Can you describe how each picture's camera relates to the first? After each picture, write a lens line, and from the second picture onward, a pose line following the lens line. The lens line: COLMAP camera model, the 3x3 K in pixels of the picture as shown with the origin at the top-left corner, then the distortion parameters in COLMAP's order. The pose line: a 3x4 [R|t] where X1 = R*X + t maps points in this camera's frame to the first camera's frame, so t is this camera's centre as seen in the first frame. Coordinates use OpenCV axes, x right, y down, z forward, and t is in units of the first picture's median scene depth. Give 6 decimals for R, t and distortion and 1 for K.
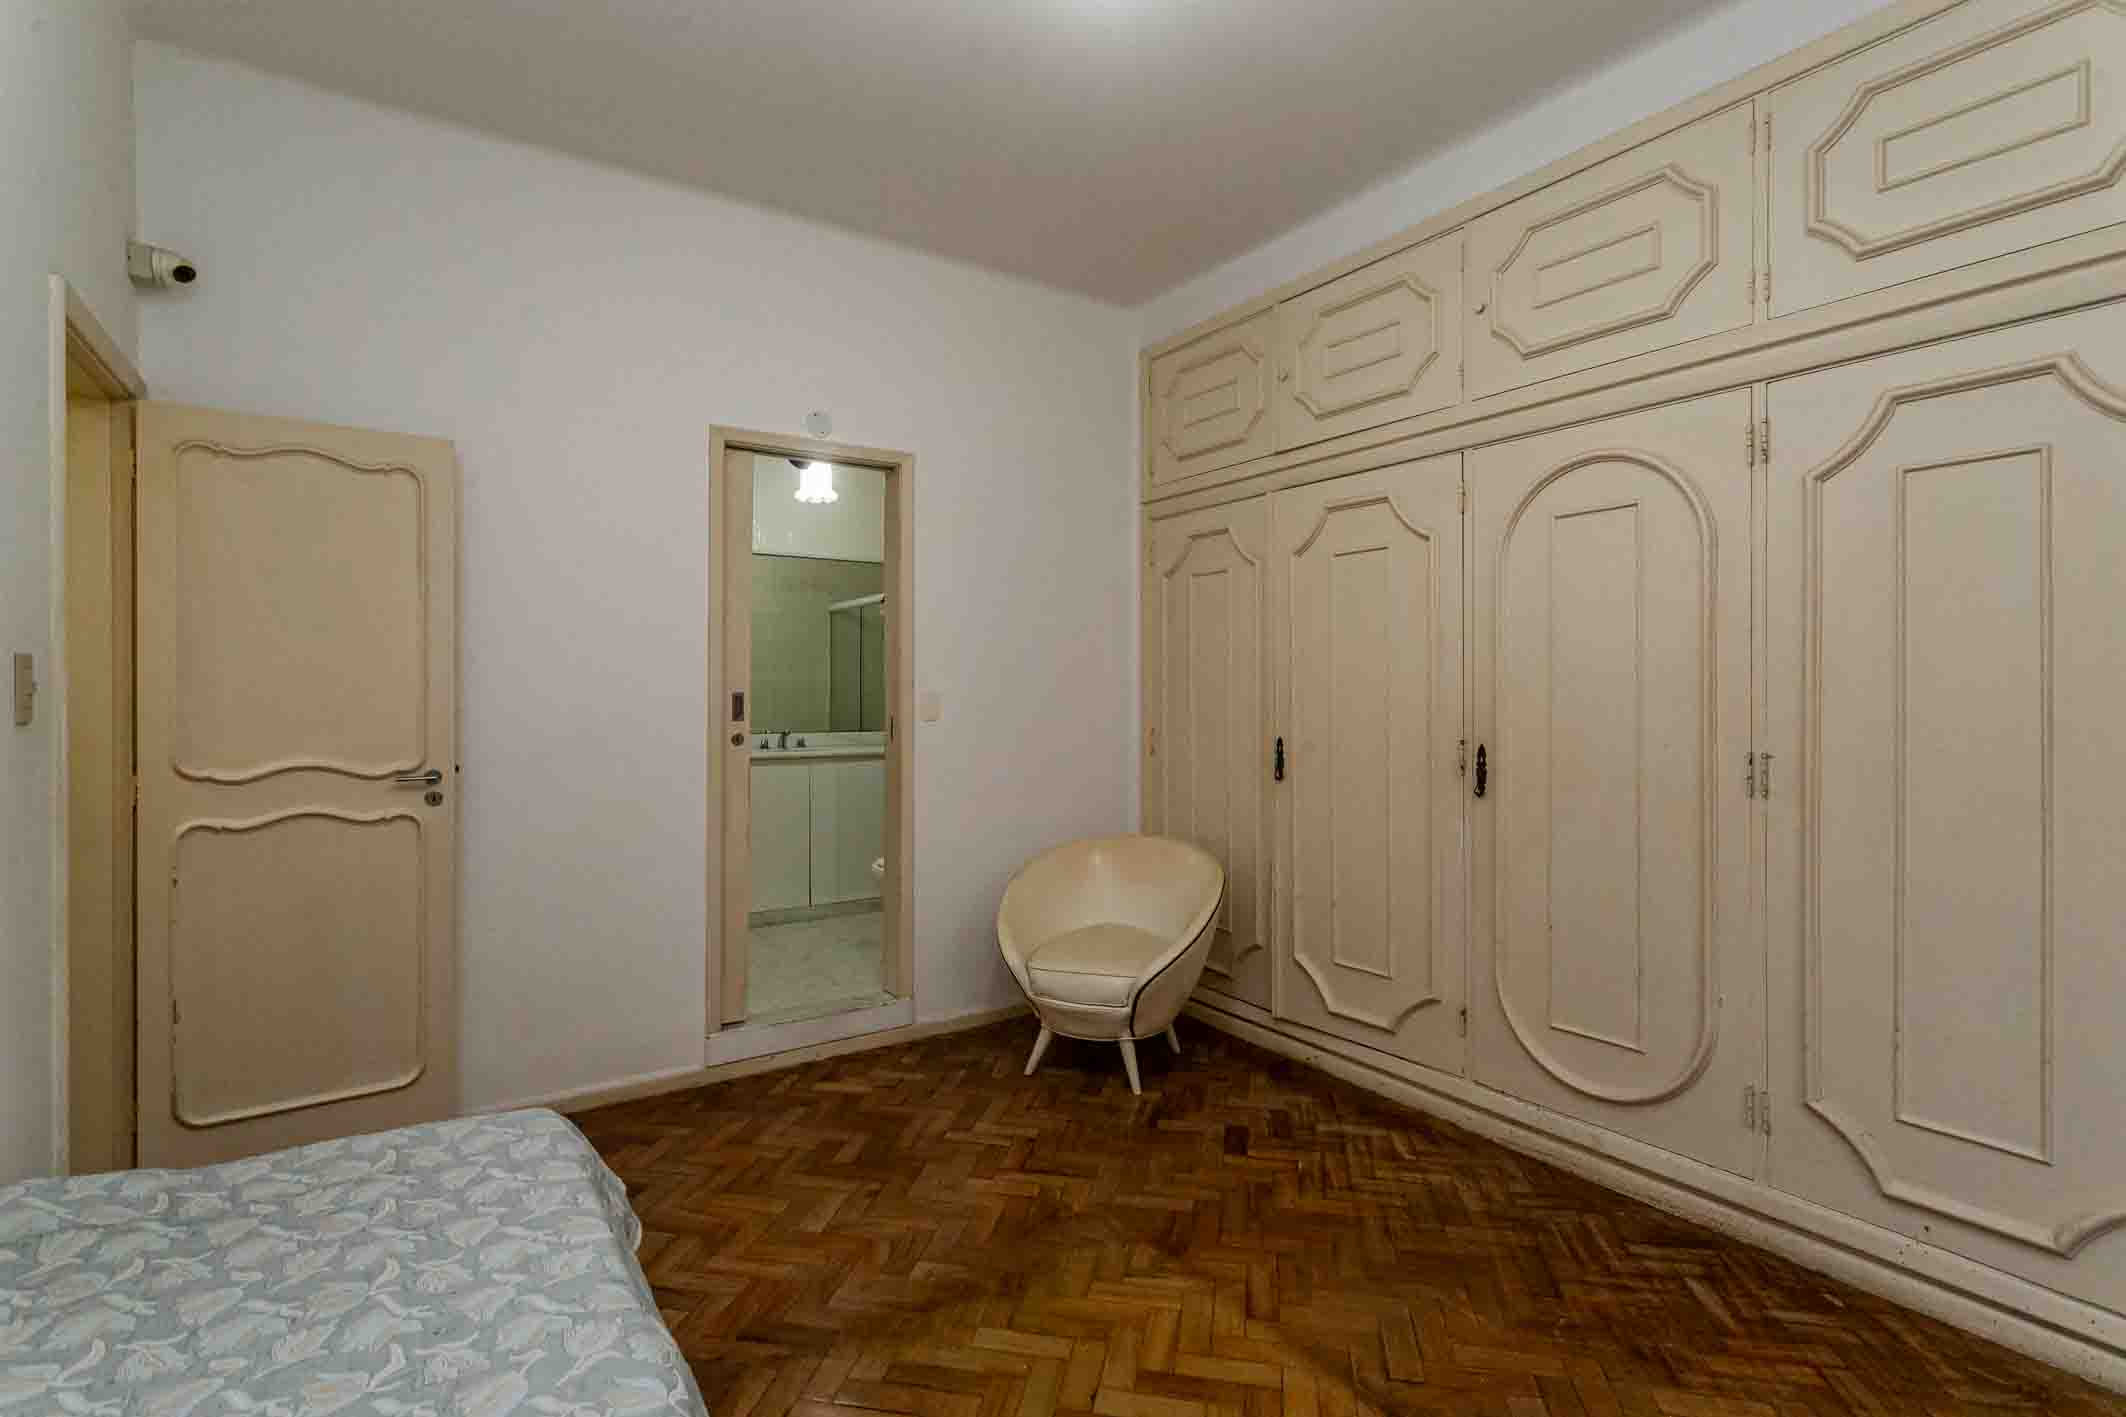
lens RADIAL K [[997.0, 0, 1063.9], [0, 997.0, 698.8], [0, 0, 1]] dist [-0.000589, 0.000795]
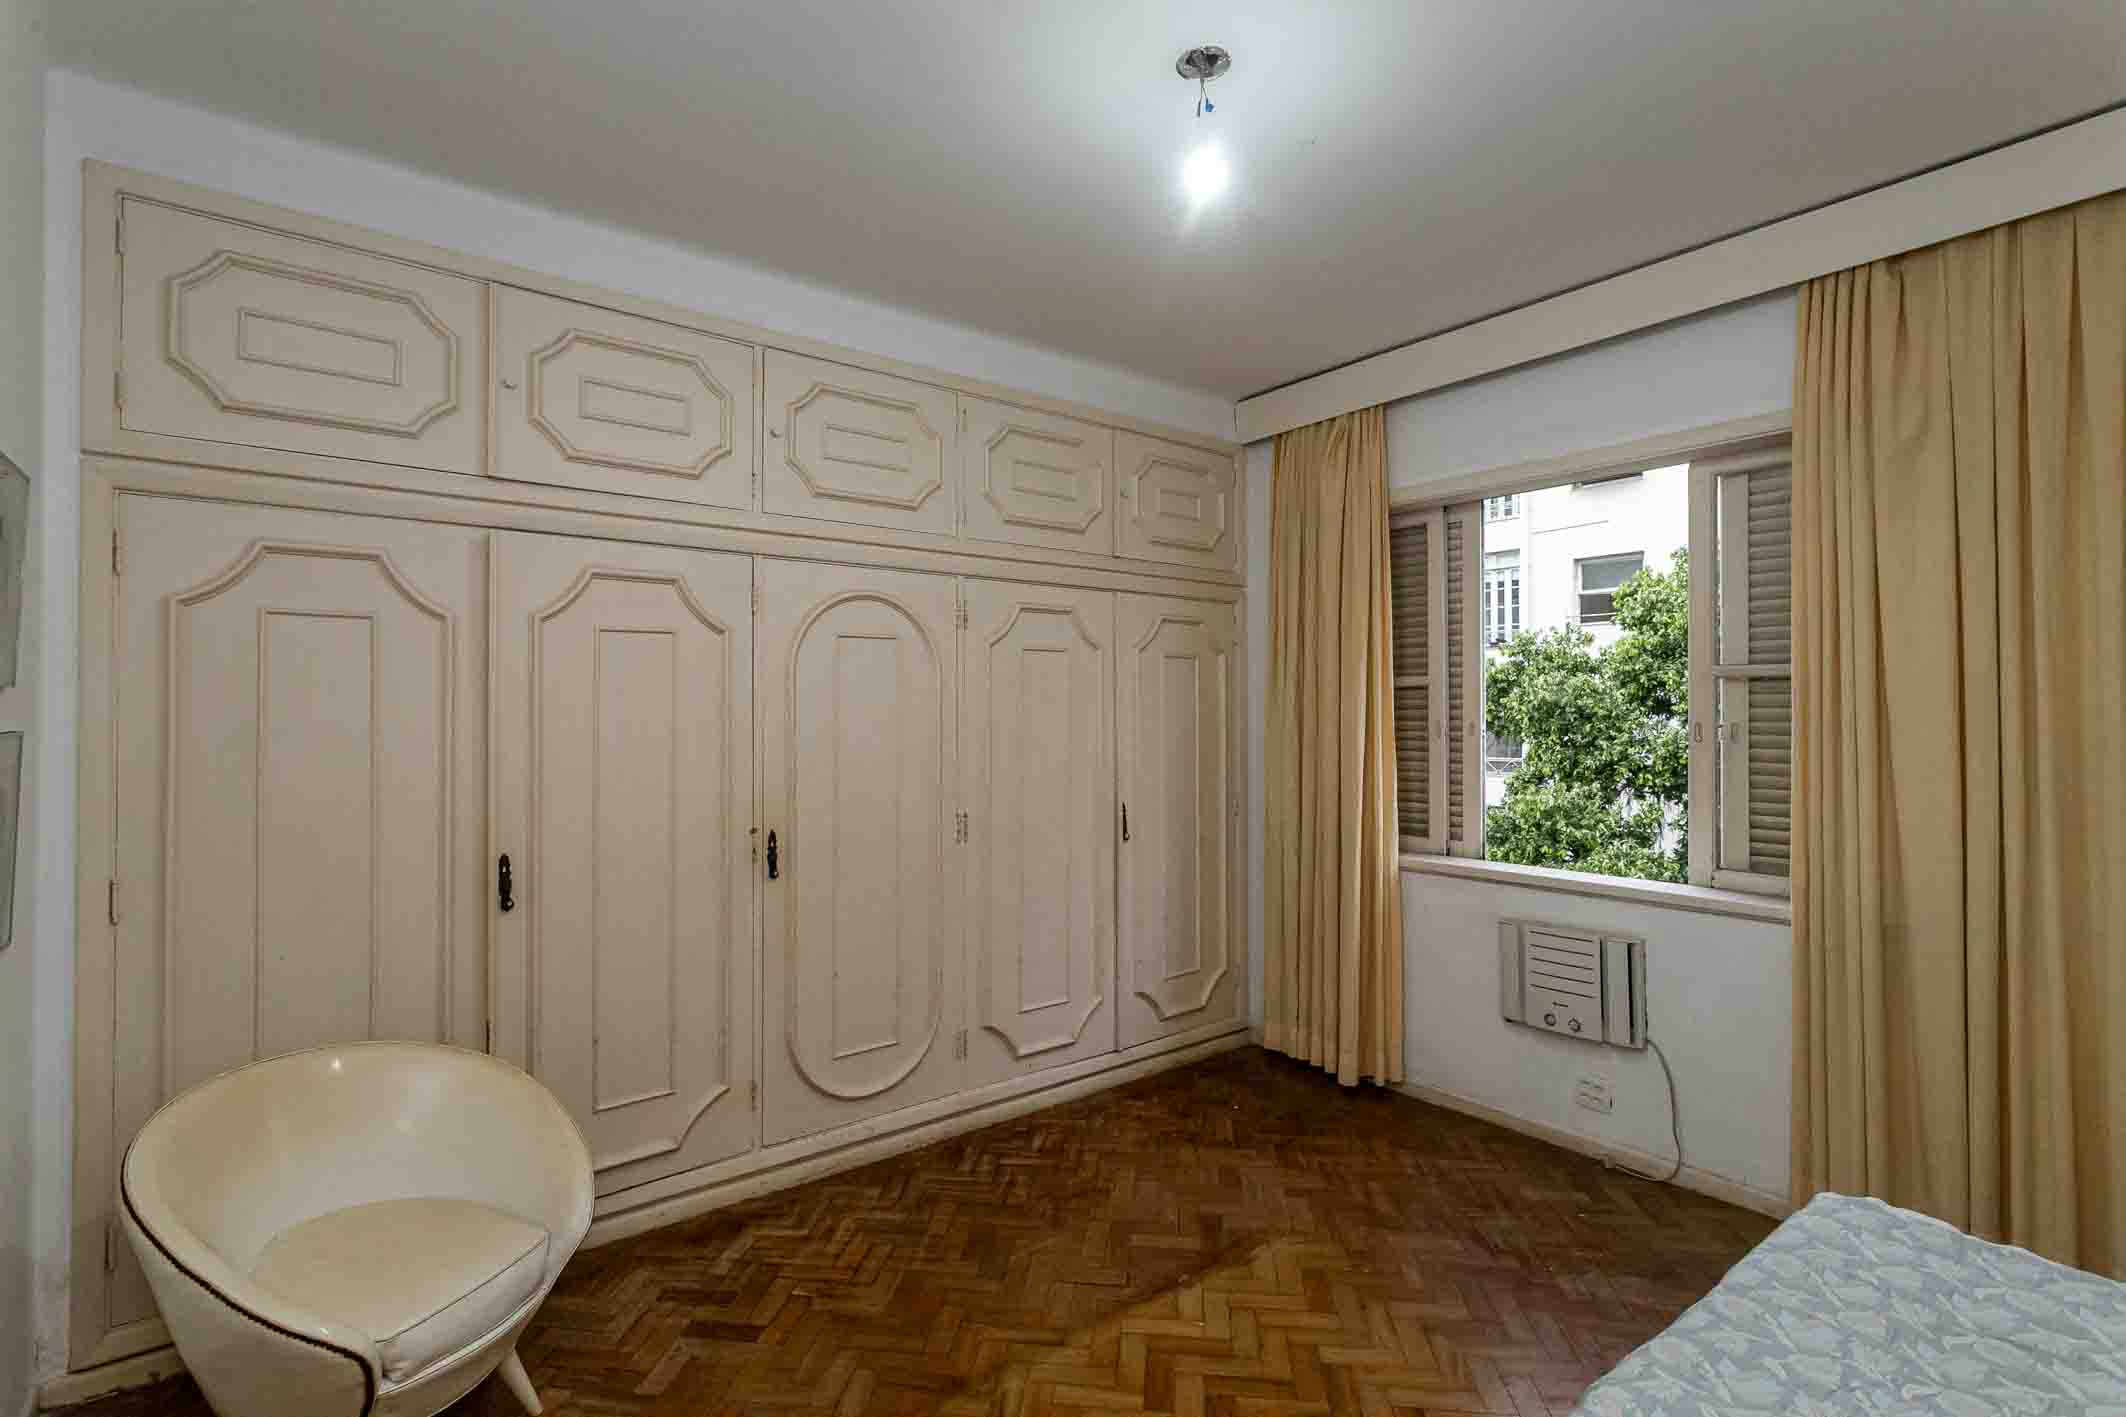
lens RADIAL K [[997.0, 0, 1063.9], [0, 997.0, 698.8], [0, 0, 1]] dist [-0.000589, 0.000795]
pose [[-0.073202, 0.015476, 0.997197, -0.711847], [0.006362, 0.999866, -0.015051, -0.081757], [-0.997297, 0.005242, -0.073291, 0.782497]]
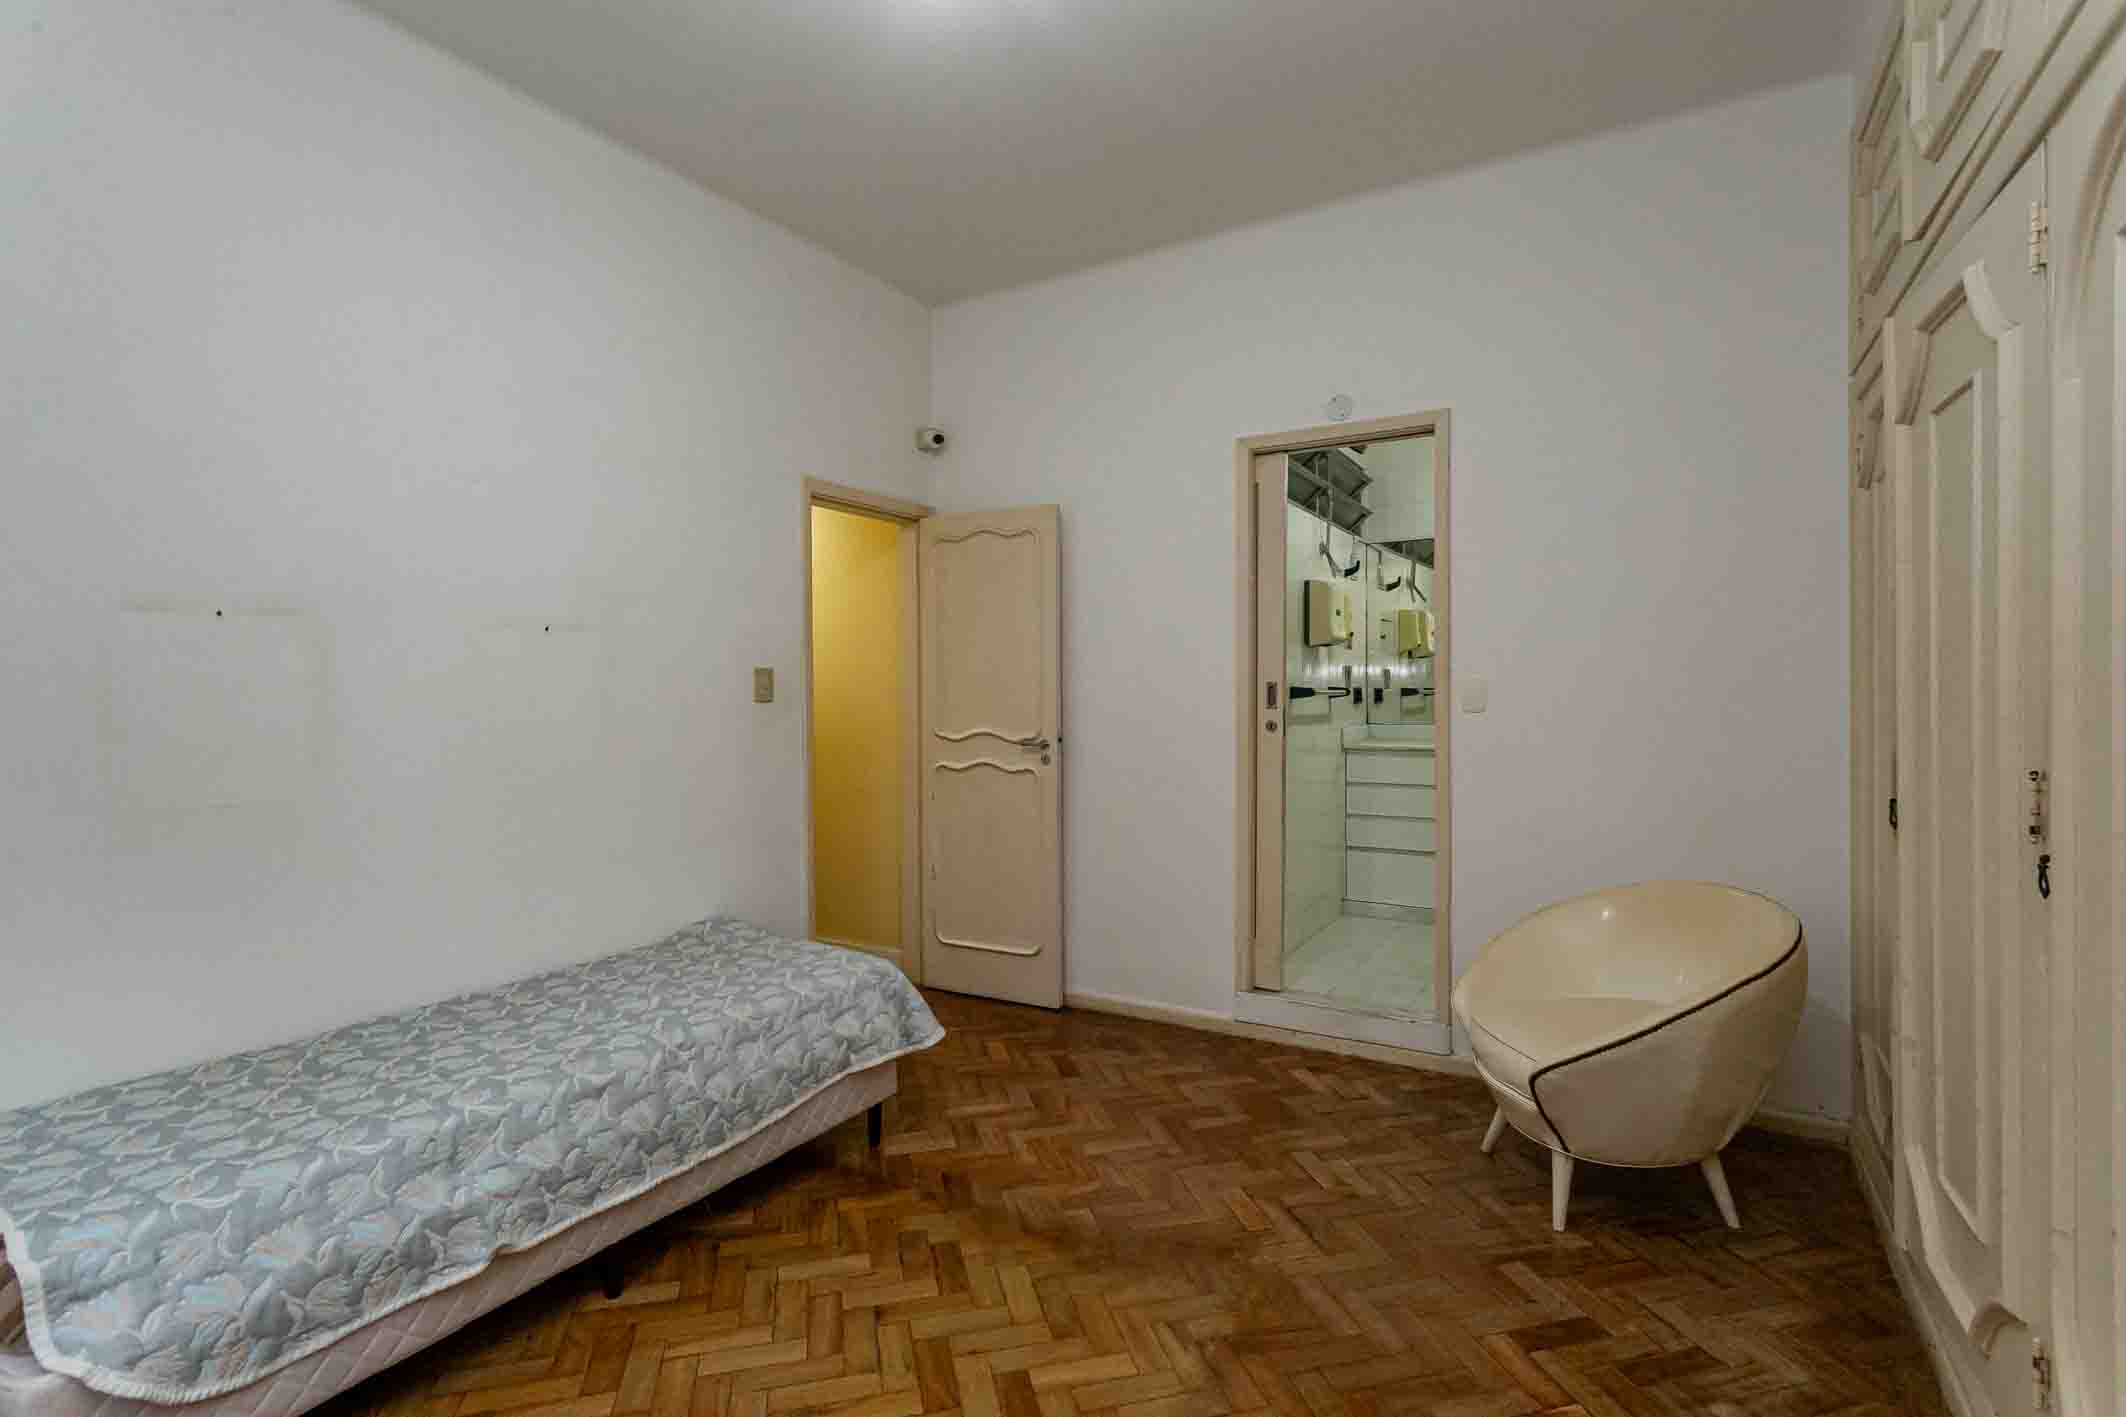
lens RADIAL K [[994.5, 0, 1073.9], [0, 994.5, 702.4], [0, 0, 1]] dist [-0.002779, -0.000335]
pose [[0.425742, 0.007264, -0.904815, 0.650525], [0.004271, 0.999941, 0.010038, 0.003985], [0.904834, -0.008138, 0.425686, 0.423696]]
